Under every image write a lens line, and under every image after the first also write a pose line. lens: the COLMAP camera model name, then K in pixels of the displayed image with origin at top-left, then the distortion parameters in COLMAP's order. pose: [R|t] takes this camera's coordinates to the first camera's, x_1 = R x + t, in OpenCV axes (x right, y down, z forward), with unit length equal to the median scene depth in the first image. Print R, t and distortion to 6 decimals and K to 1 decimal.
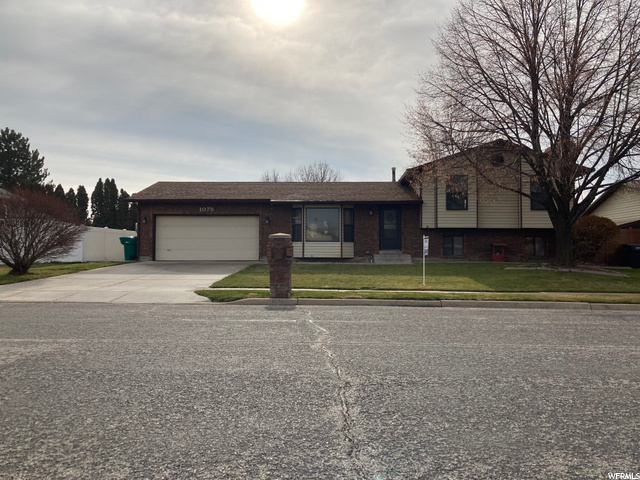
lens RADIAL K [[521.8, 0, 317.5], [0, 521.8, 241.0], [0, 0, 1]] dist [0.014189, -0.005220]
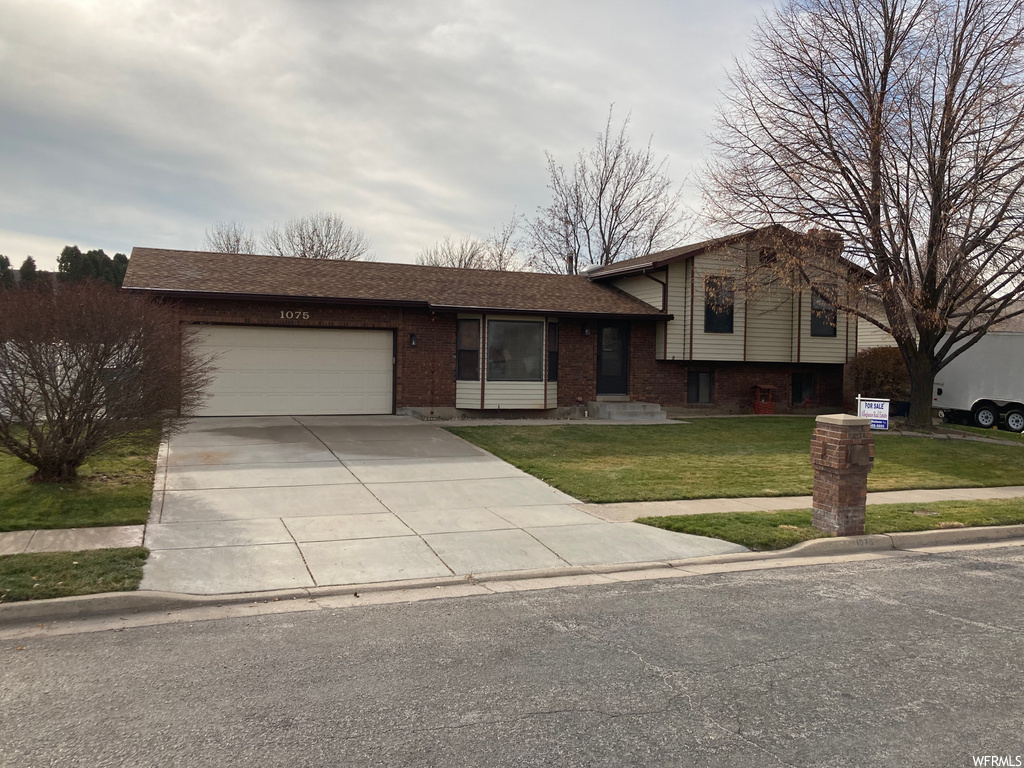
lens RADIAL K [[834.9, 0, 512.5], [0, 834.9, 382.2], [0, 0, 1]] dist [0.014189, -0.005220]
pose [[0.912090, 0.002955, 0.409979, -0.364240], [-0.022489, 0.998829, 0.042834, -0.036302], [-0.409372, -0.048288, 0.911089, 0.176296]]
